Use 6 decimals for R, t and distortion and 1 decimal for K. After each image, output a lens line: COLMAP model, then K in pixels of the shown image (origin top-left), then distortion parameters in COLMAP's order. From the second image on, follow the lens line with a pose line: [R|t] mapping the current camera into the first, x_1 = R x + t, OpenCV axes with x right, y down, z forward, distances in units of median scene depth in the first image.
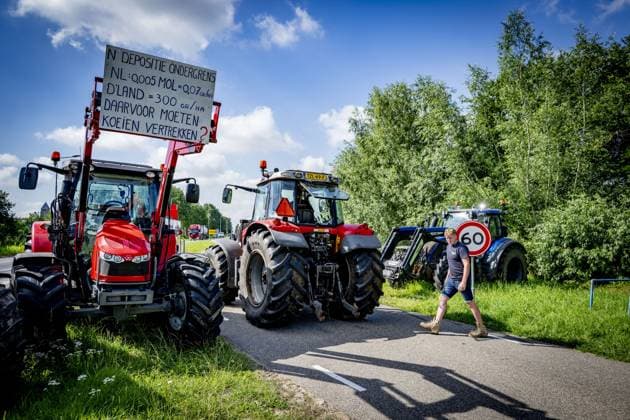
lens RADIAL K [[439.9, 0, 315.1], [0, 439.9, 210.4], [0, 0, 1]] dist [0.003667, -0.001527]
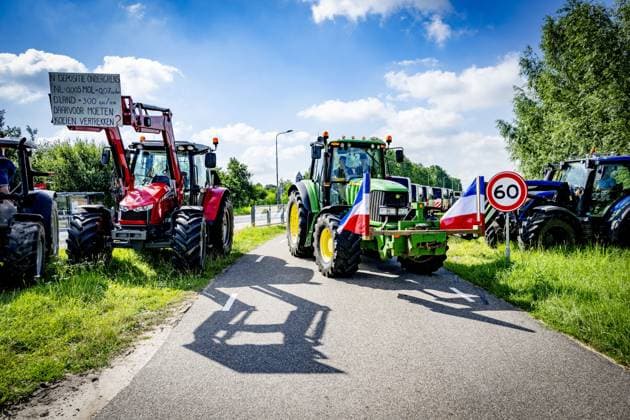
lens RADIAL K [[439.9, 0, 314.6], [0, 439.9, 209.3], [0, 0, 1]] dist [0.003667, -0.001527]
pose [[0.853595, -0.000317, -0.520937, 0.493108], [0.043435, 0.996561, 0.070566, 0.020197], [0.519123, -0.082862, 0.850674, 0.041405]]
